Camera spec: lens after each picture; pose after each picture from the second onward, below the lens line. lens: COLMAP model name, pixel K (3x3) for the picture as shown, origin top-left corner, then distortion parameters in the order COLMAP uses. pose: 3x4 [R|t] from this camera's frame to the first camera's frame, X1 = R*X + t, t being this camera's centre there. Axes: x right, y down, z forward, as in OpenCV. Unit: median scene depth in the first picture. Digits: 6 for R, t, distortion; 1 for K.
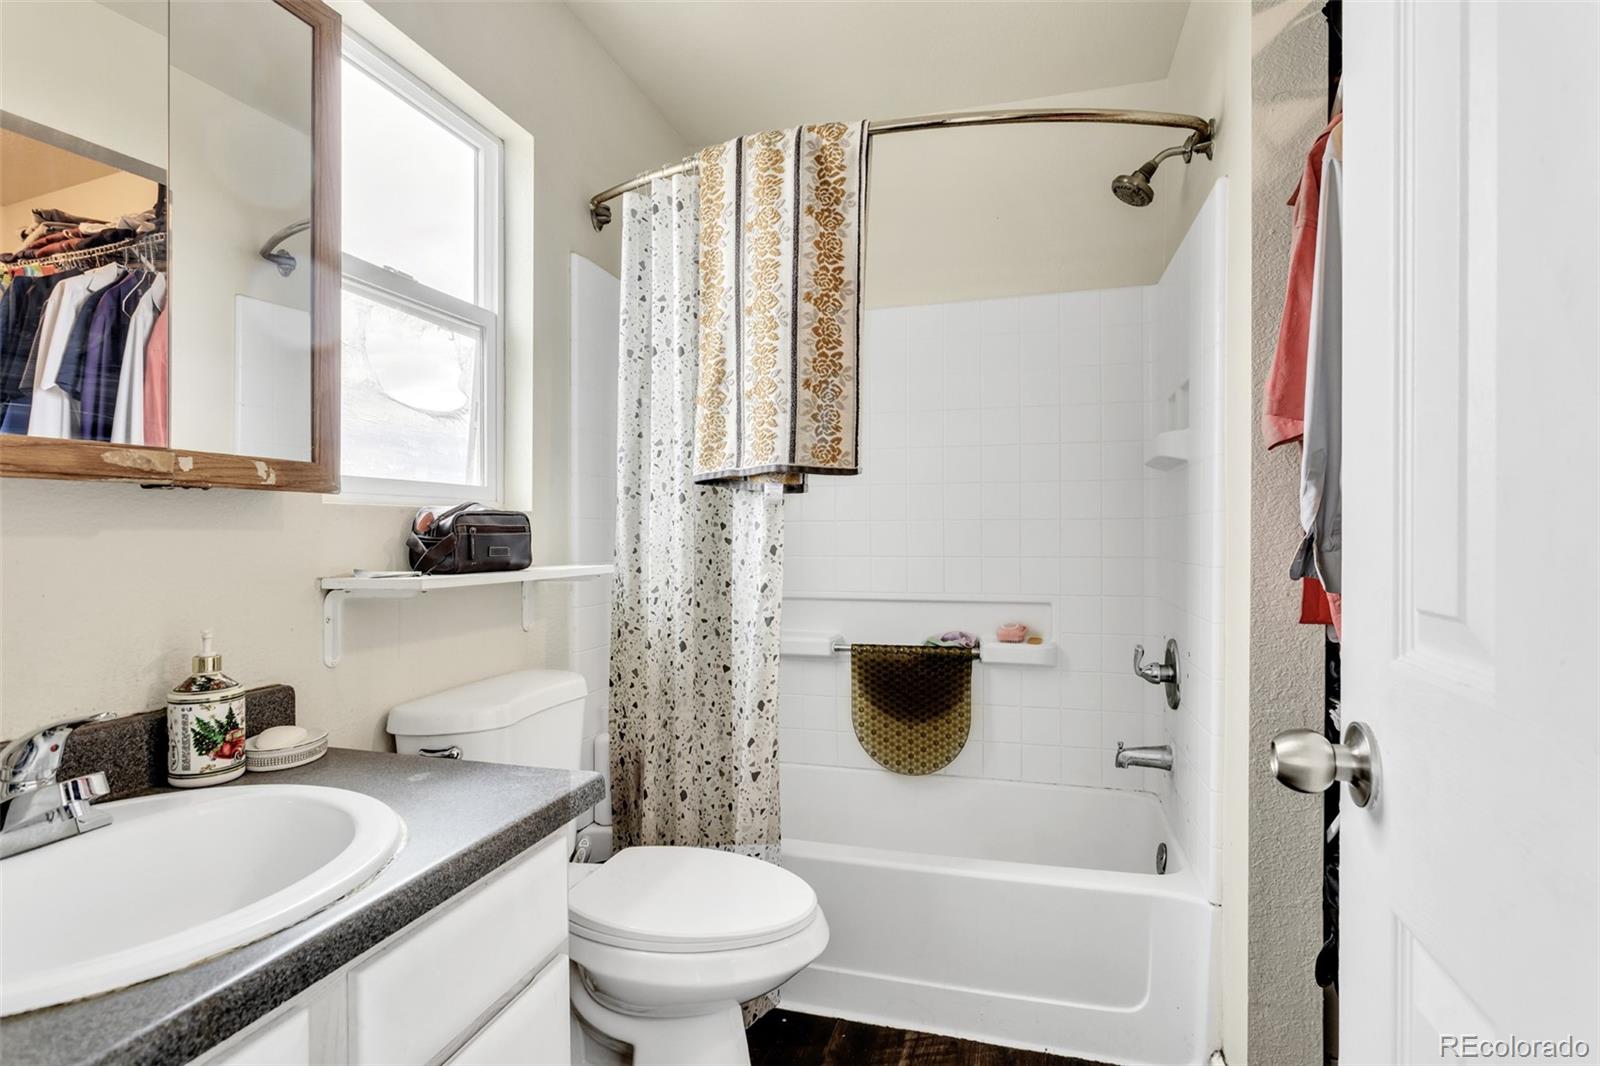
lens RADIAL K [[807.1, 0, 801.7], [0, 807.1, 538.6], [0, 0, 1]] dist [-0.005872, 0.005936]
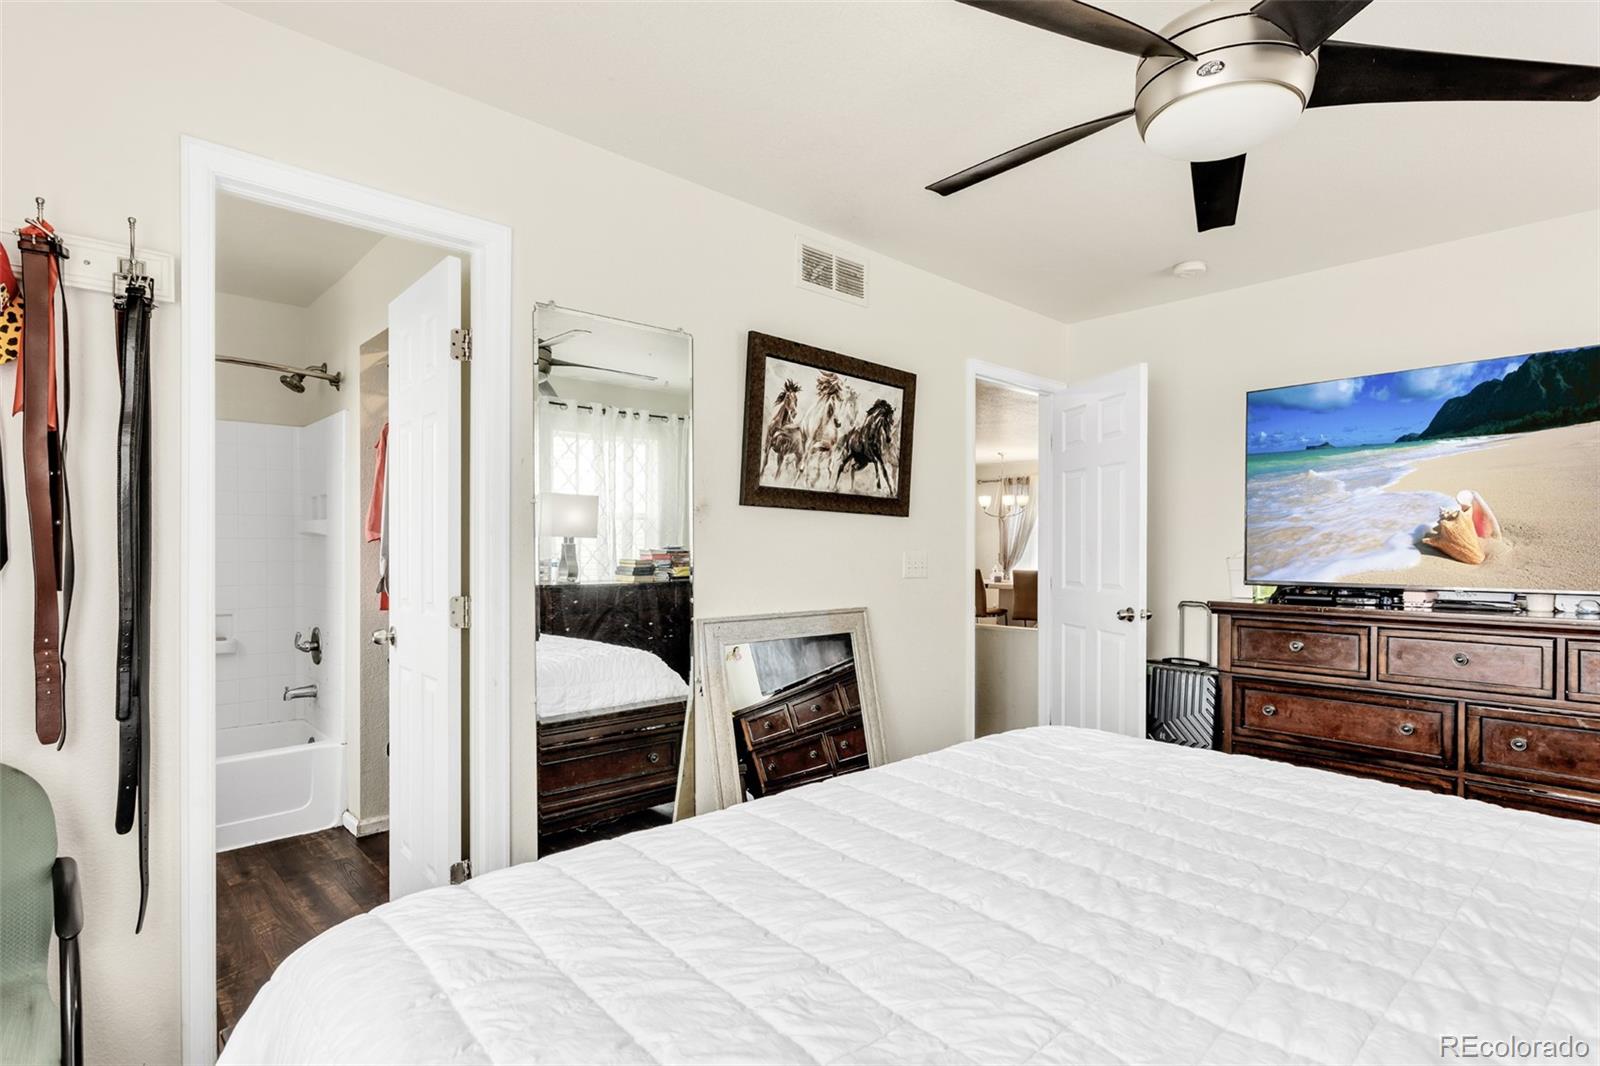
lens RADIAL K [[807.1, 0, 798.1], [0, 807.1, 547.4], [0, 0, 1]] dist [-0.005872, 0.005936]
pose [[0.516498, -0.003404, 0.856281, -0.601211], [0.004849, 0.999988, 0.001051, -0.062230], [-0.856274, 0.003609, 0.516509, -0.988261]]
